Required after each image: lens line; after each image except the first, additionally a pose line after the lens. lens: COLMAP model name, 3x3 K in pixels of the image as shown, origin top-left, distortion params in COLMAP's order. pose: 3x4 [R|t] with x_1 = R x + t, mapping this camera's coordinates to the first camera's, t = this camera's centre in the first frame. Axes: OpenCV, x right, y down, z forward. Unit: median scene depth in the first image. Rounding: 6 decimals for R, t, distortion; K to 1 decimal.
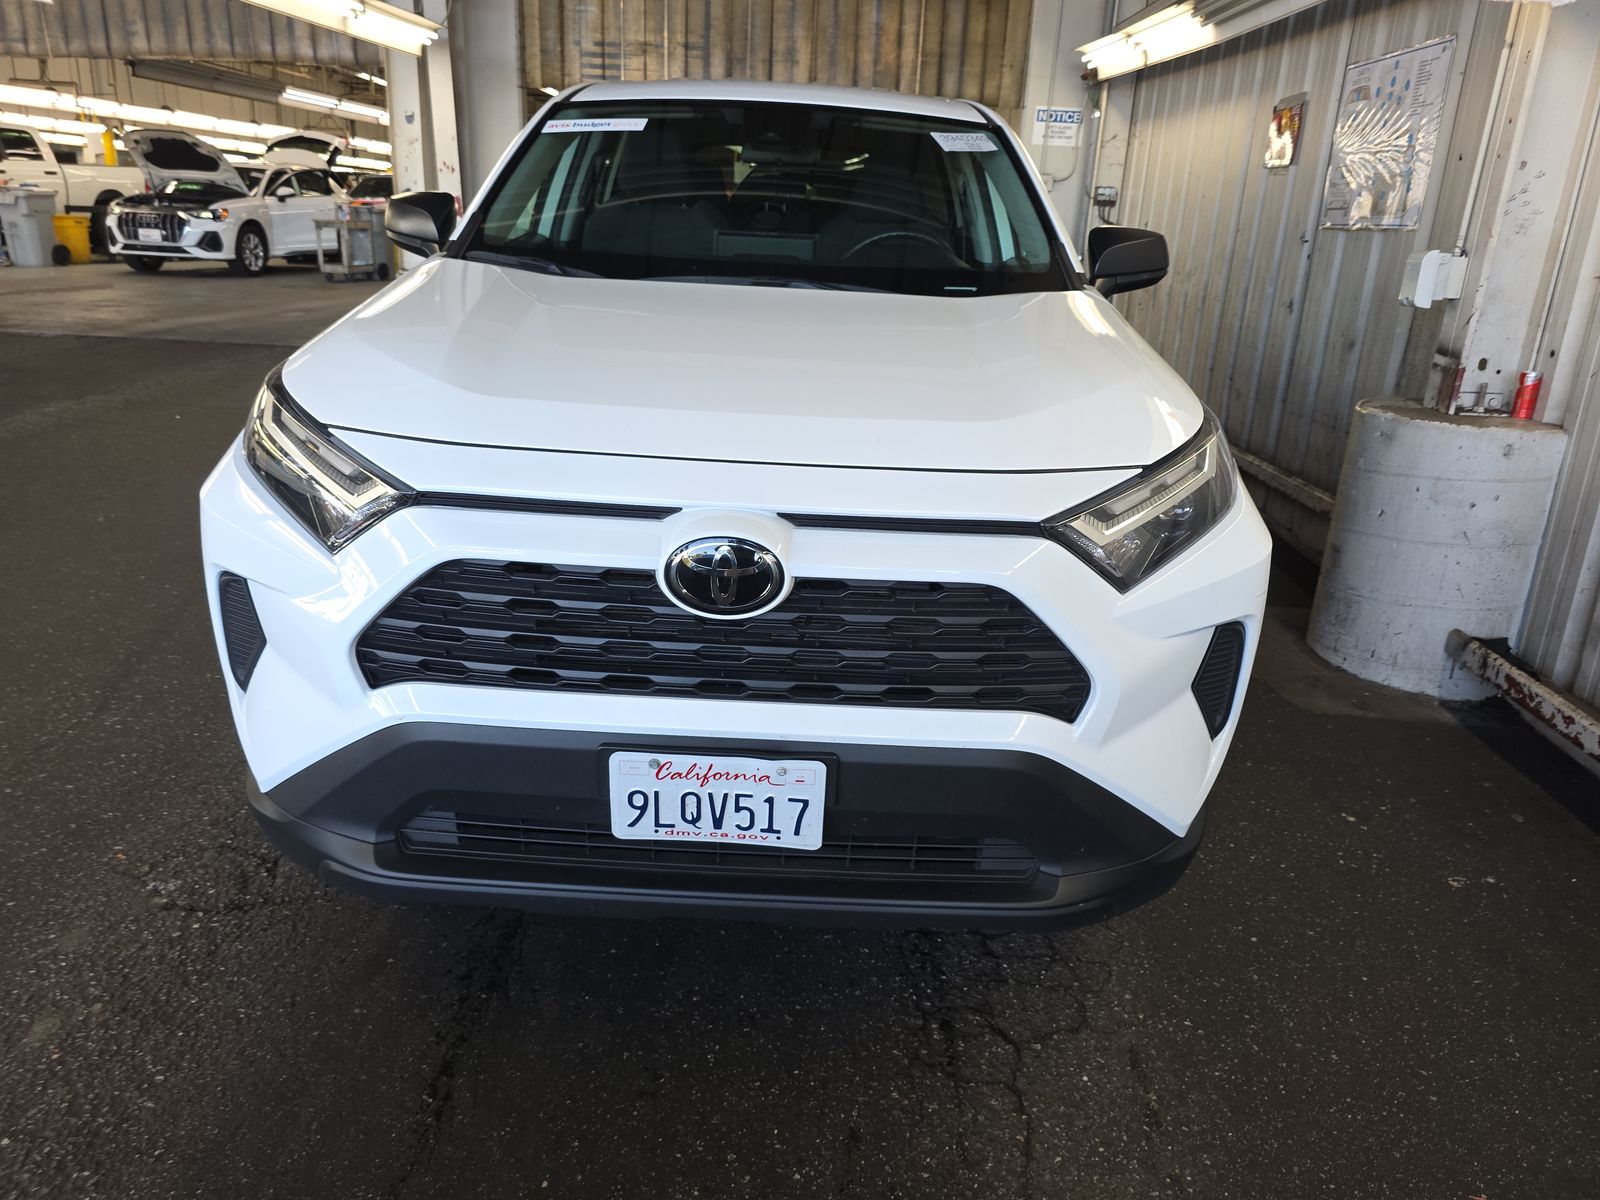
lens RADIAL K [[1086.5, 0, 797.7], [0, 1086.5, 601.2], [0, 0, 1]] dist [0.034481, -0.041355]
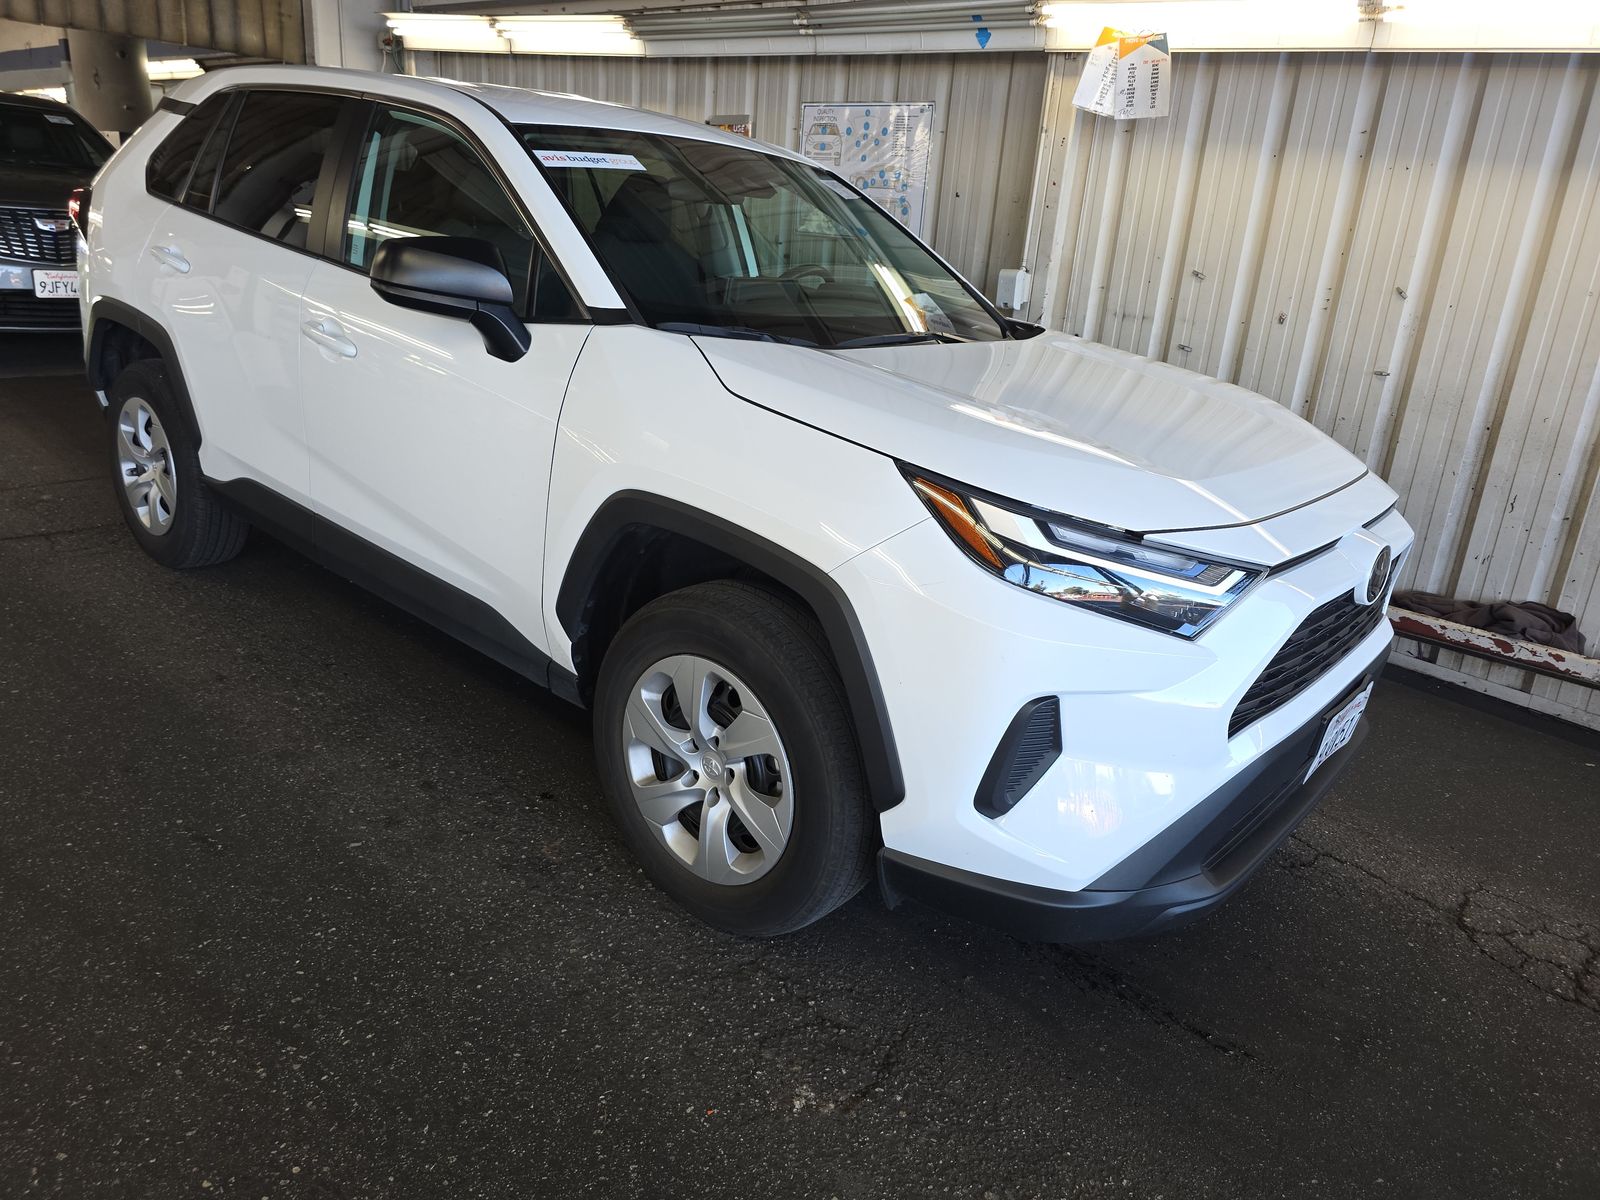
lens RADIAL K [[1086.5, 0, 797.7], [0, 1086.5, 601.2], [0, 0, 1]] dist [0.034481, -0.041355]
pose [[0.636544, -0.249473, 0.729778, -0.671566], [0.206863, 0.966793, 0.150061, -0.151826], [-0.742981, 0.055443, 0.667013, 0.242352]]
